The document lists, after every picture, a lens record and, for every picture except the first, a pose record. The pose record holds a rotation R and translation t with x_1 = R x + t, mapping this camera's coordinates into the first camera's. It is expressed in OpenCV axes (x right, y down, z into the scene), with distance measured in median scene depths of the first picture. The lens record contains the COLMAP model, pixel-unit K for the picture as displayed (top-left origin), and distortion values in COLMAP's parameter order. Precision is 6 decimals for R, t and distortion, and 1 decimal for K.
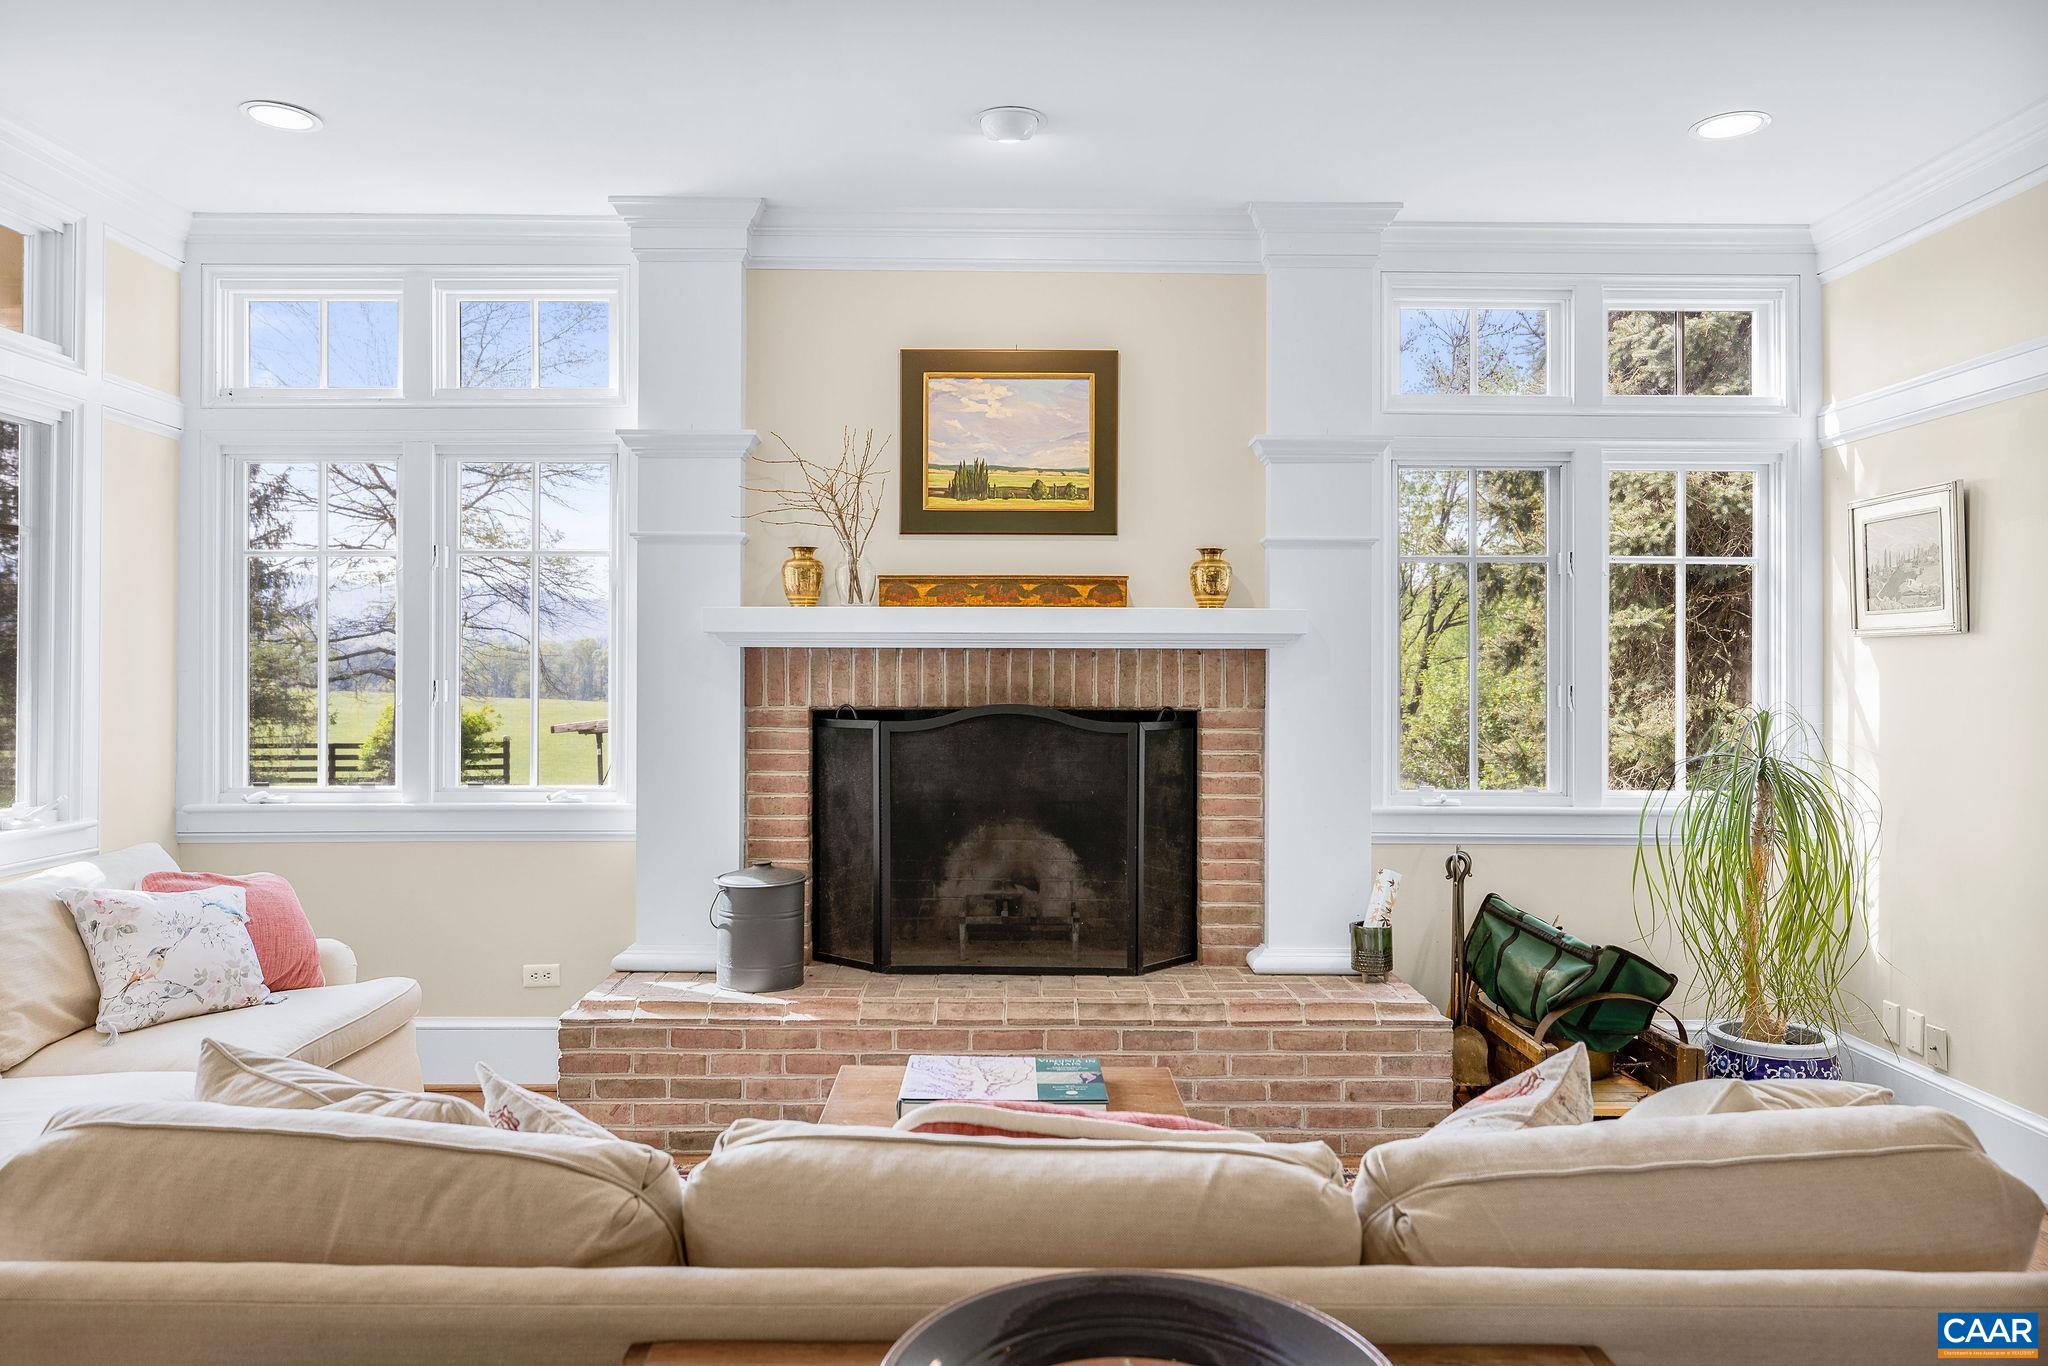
lens RADIAL K [[1405.1, 0, 1024.0], [0, 1405.1, 683.0], [0, 0, 1]] dist [0.005772, 0.000174]
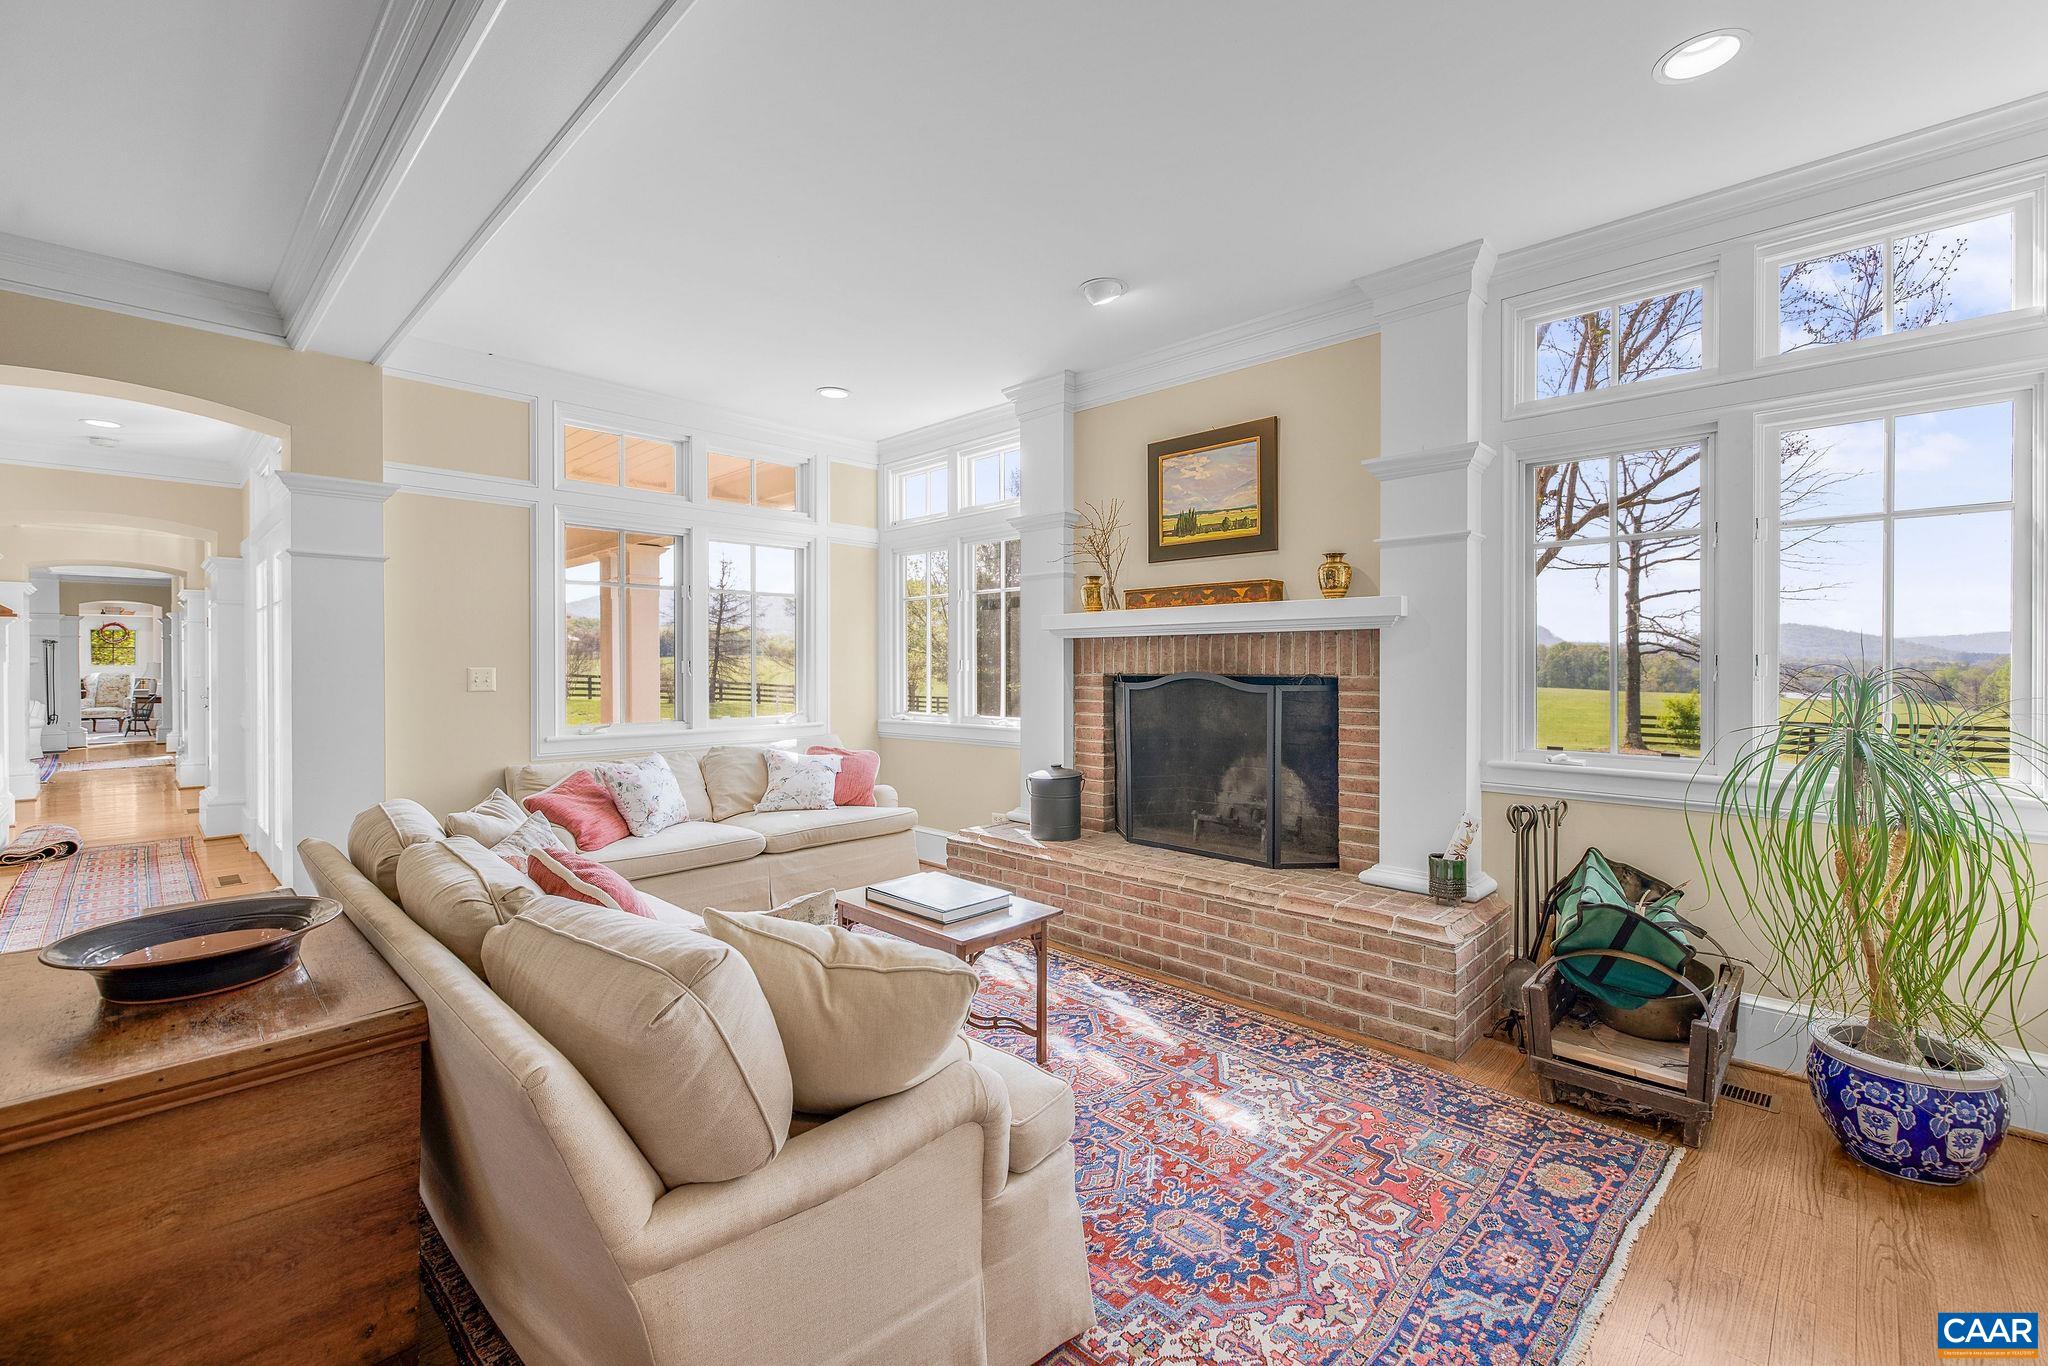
lens RADIAL K [[864.7, 0, 1015.8], [0, 864.7, 677.1], [0, 0, 1]] dist [0.007482, 0.000243]
pose [[0.715257, 0.004800, -0.698845, 0.481407], [-0.001568, 0.999985, 0.005263, 0.015774], [0.698860, -0.002669, 0.715253, 0.212382]]
